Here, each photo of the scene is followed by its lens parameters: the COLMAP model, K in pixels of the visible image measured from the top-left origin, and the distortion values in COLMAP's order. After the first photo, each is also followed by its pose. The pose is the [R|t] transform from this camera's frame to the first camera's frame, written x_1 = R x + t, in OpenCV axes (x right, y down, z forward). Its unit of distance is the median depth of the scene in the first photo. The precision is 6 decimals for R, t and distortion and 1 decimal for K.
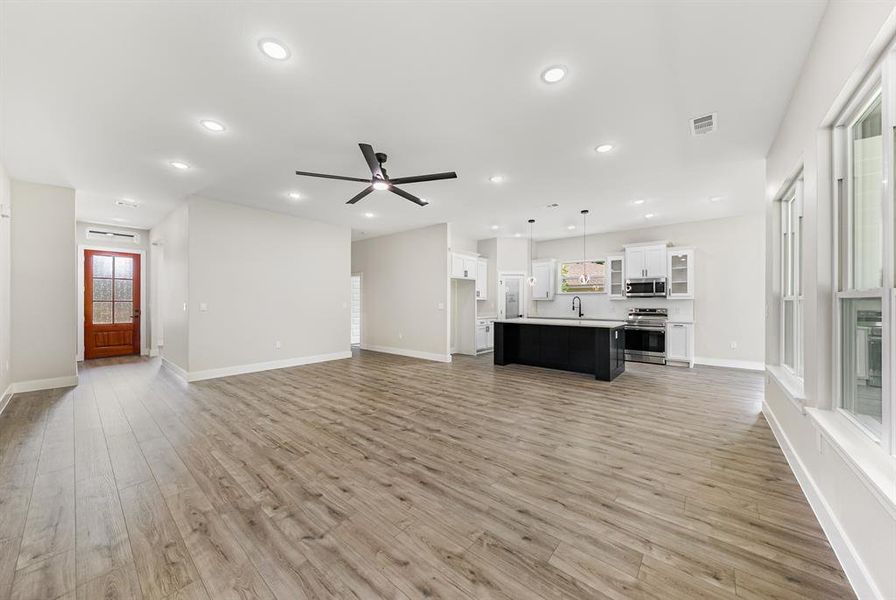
lens RADIAL K [[314.3, 0, 448.0], [0, 314.3, 300.0], [0, 0, 1]] dist [-0.000878, -0.000012]
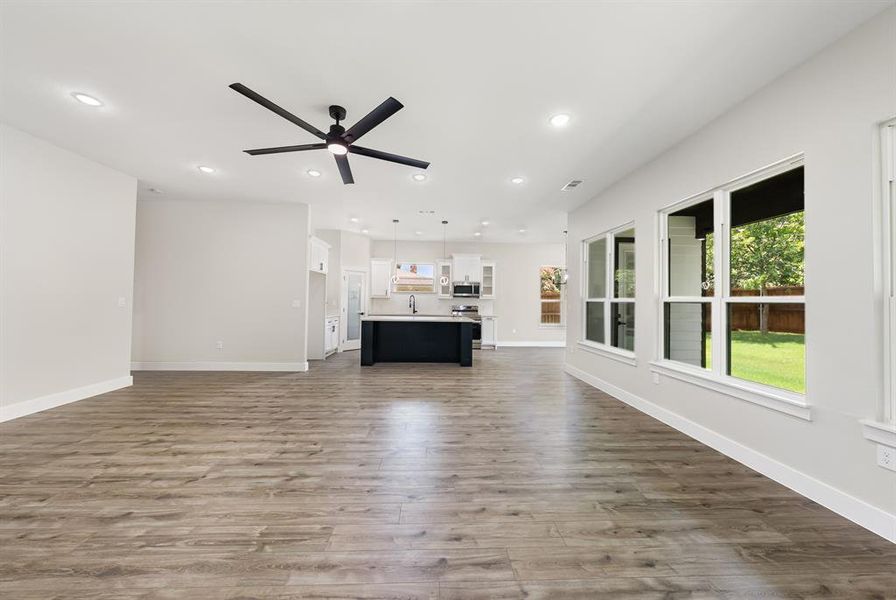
lens RADIAL K [[307.9, 0, 451.1], [0, 307.9, 294.1], [0, 0, 1]] dist [-0.002662, -0.000086]
pose [[0.739274, 0.023820, 0.672984, -0.281371], [-0.017612, 0.999716, -0.016038, 0.000498], [-0.673175, 0.000003, 0.739483, 0.140148]]
